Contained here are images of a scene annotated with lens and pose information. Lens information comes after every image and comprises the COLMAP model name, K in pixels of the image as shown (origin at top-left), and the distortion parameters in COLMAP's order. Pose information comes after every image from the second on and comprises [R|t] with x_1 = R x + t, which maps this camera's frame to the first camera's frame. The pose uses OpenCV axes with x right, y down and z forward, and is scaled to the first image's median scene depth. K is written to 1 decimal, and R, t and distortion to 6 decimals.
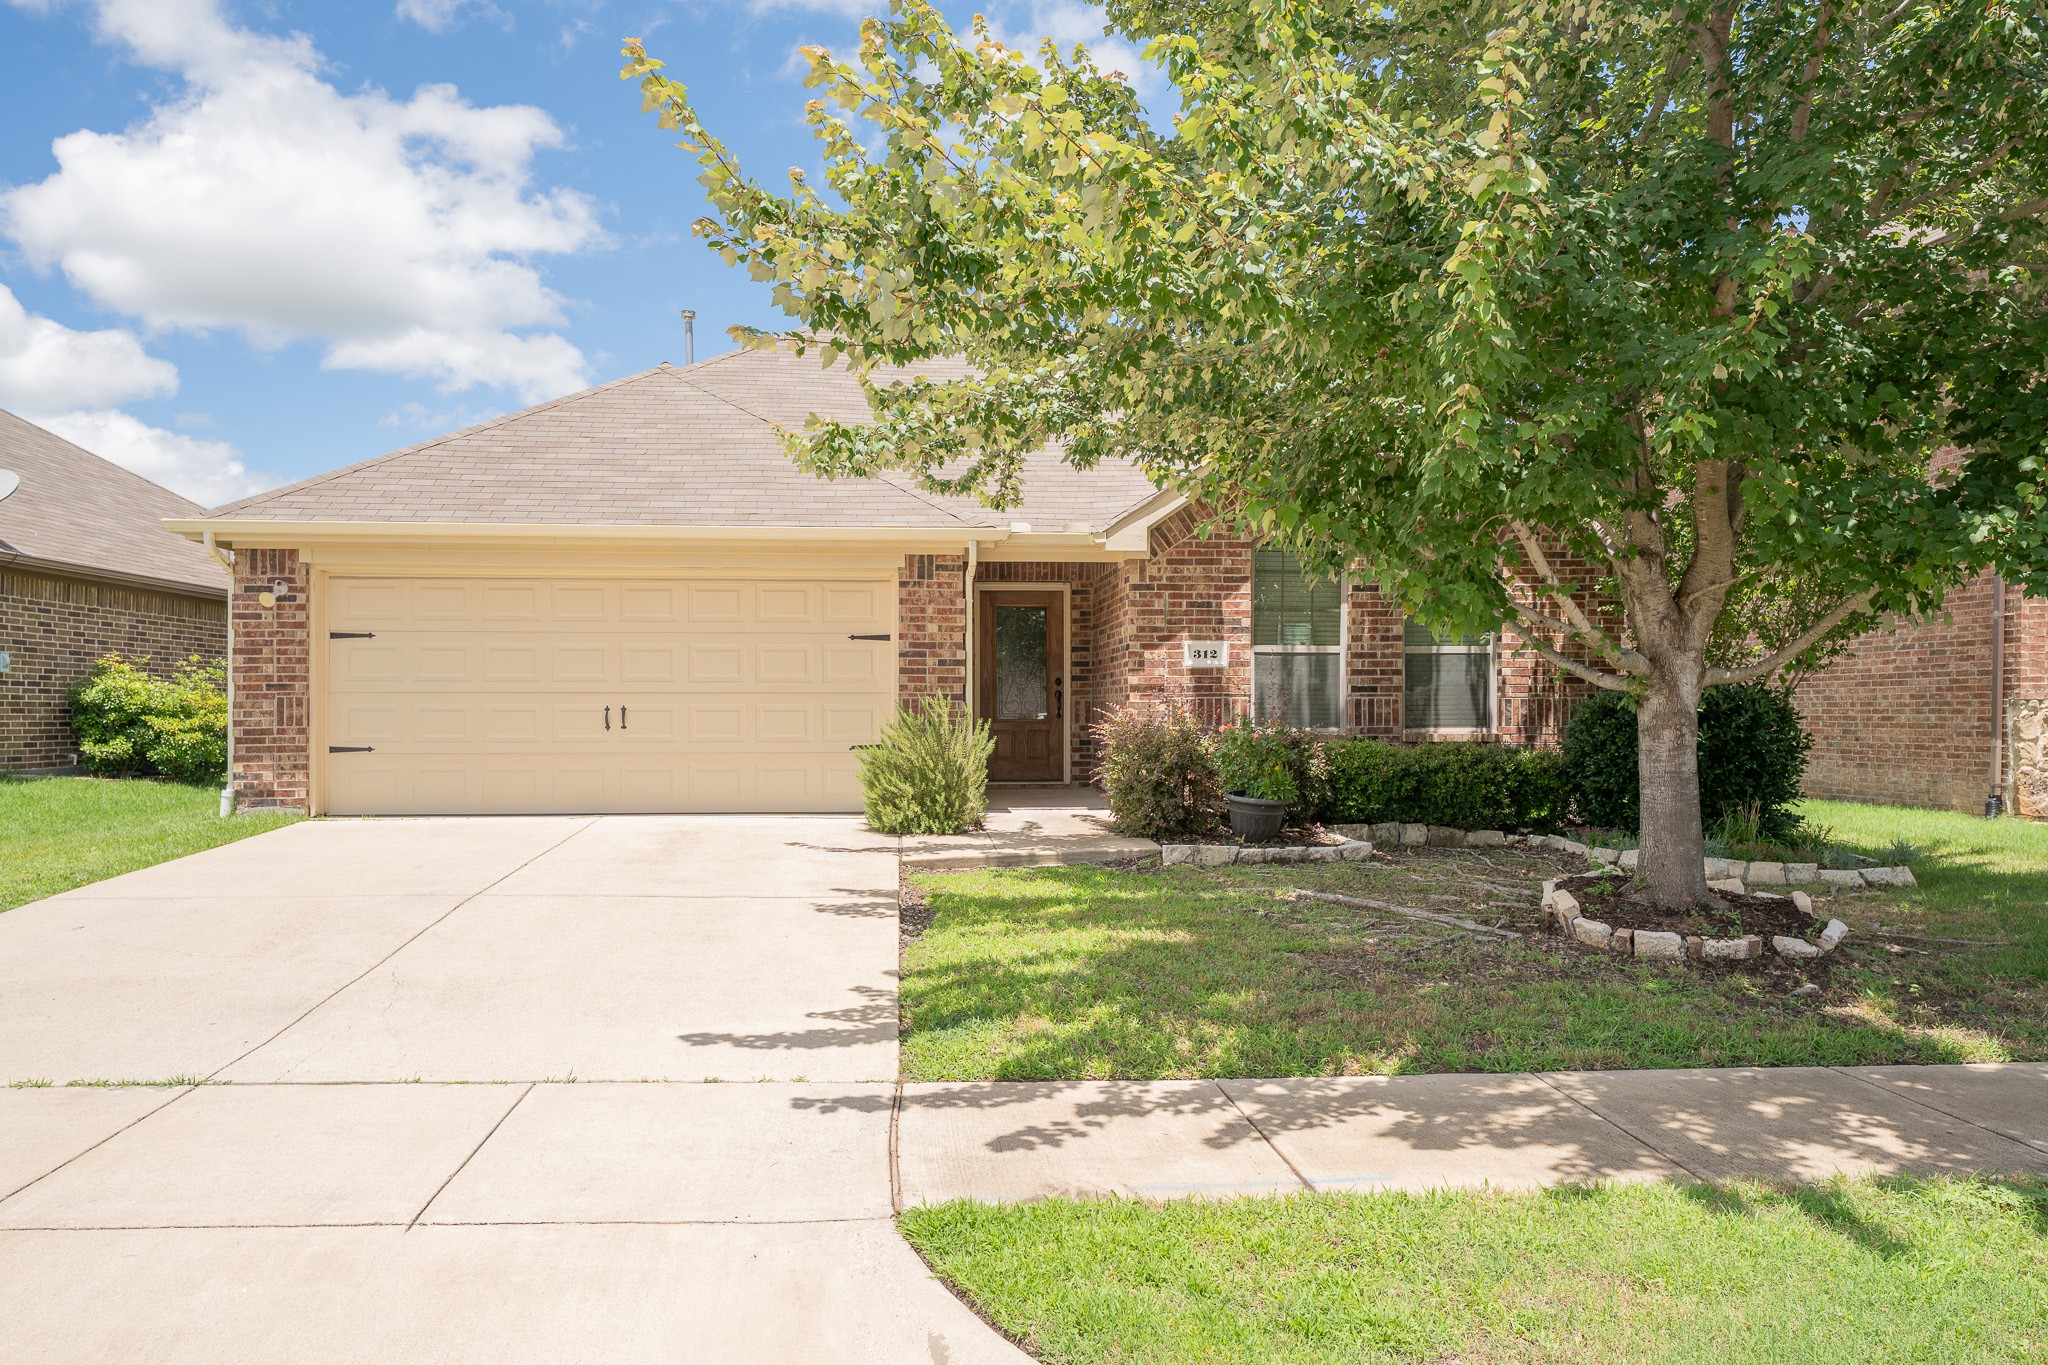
lens RADIAL K [[1318.1, 0, 1024.0], [0, 1318.1, 682.5], [0, 0, 1]] dist [0.028096, -0.002291]
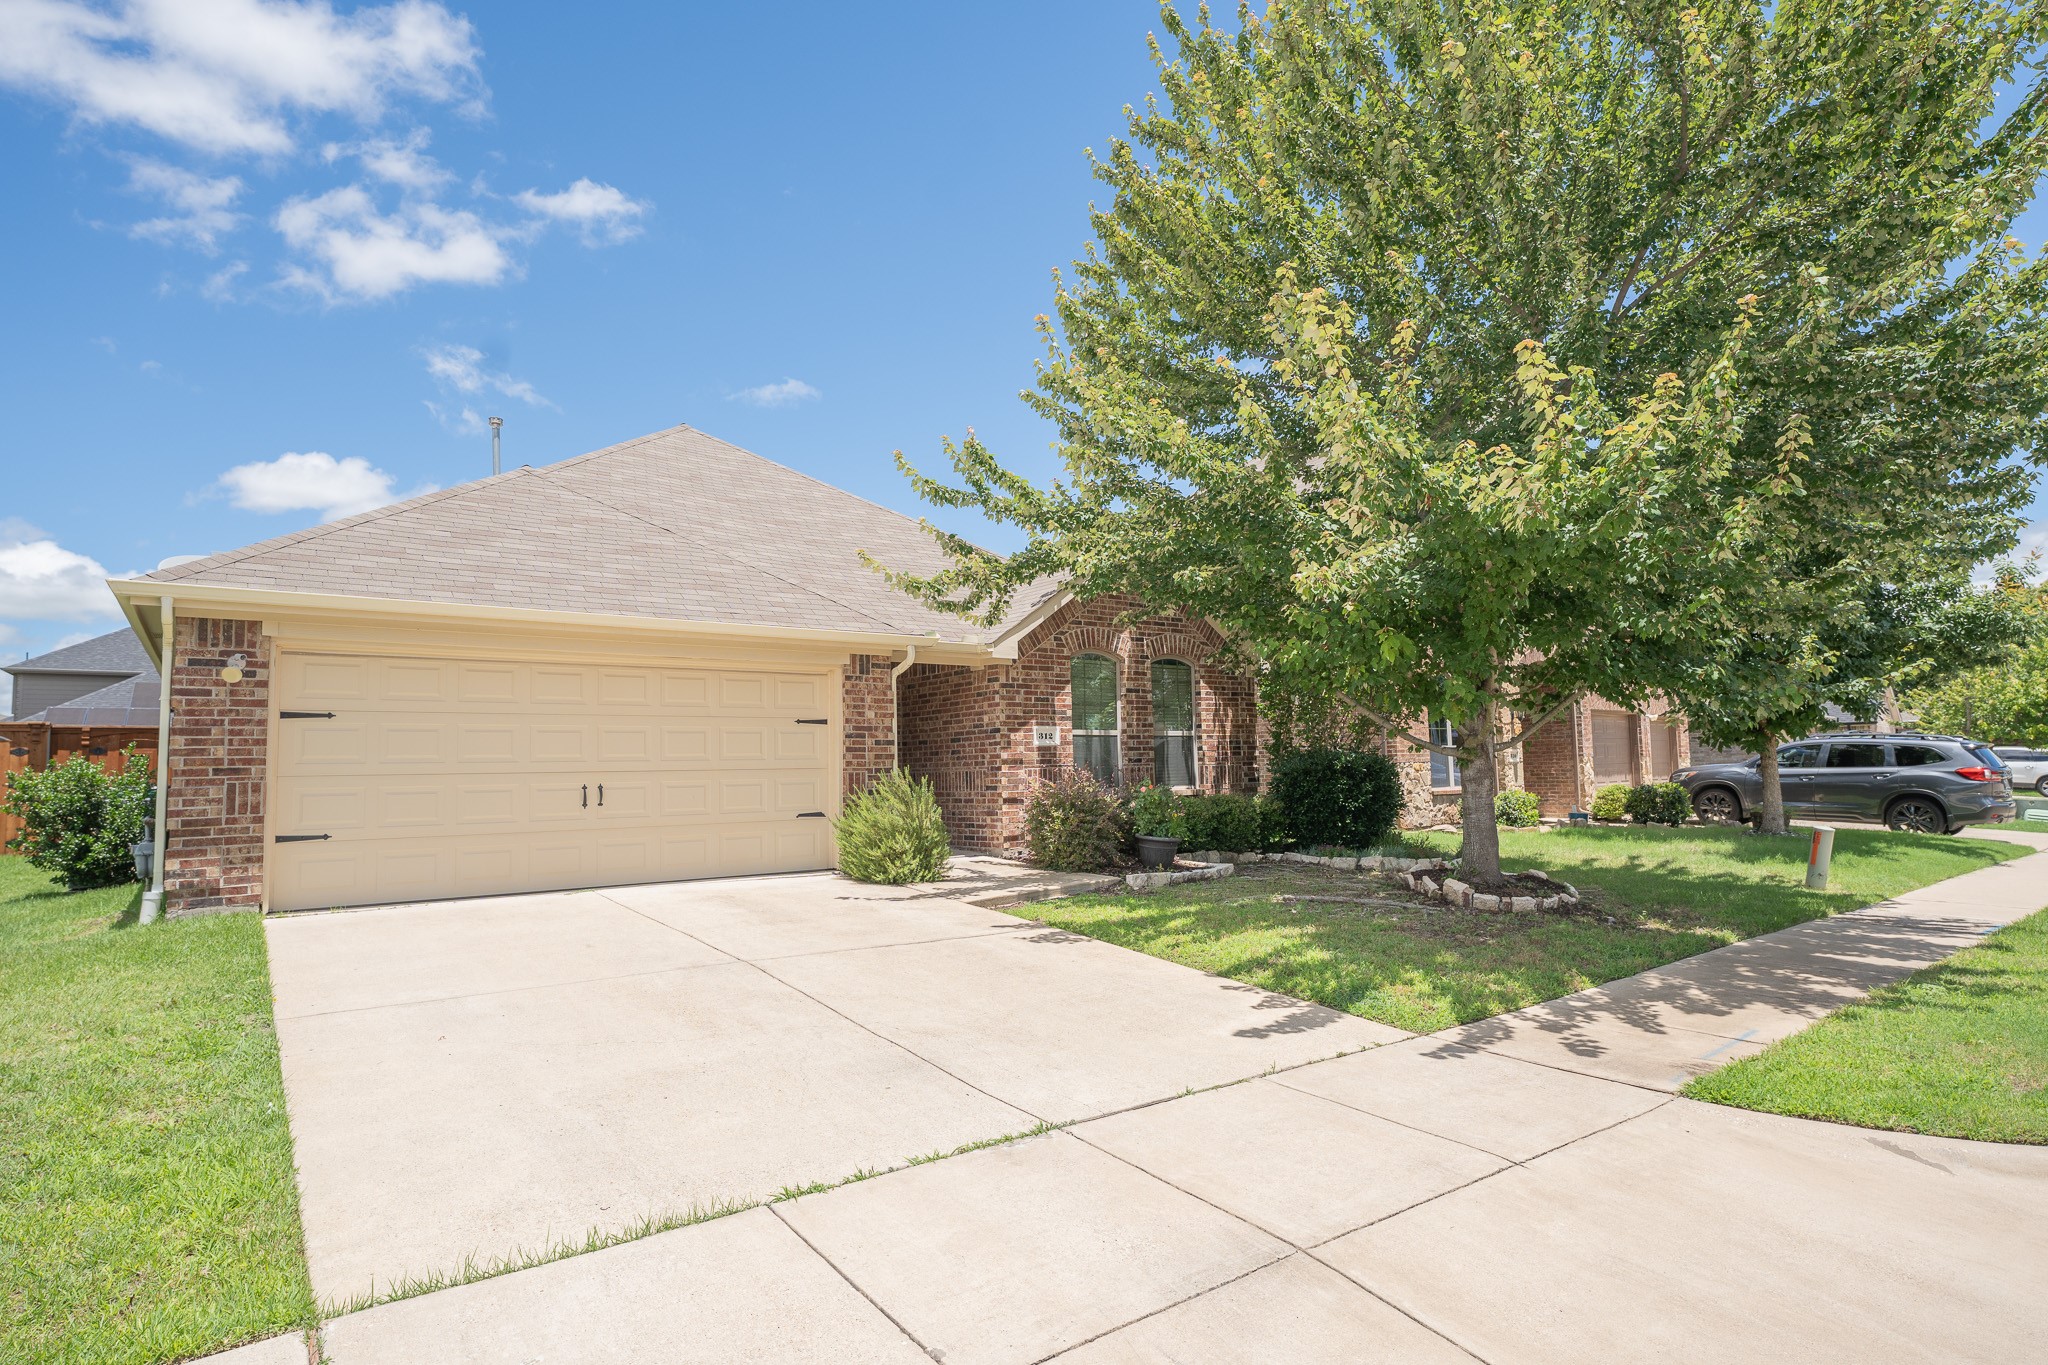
lens RADIAL K [[1025.3, 0, 1024.0], [0, 1025.3, 682.5], [0, 0, 1]] dist [-0.000116, 0.000239]
pose [[0.846394, 0.028841, 0.531776, -0.474951], [0.010845, 0.997392, -0.071355, -0.001373], [-0.532447, 0.066161, 0.843874, 0.121993]]
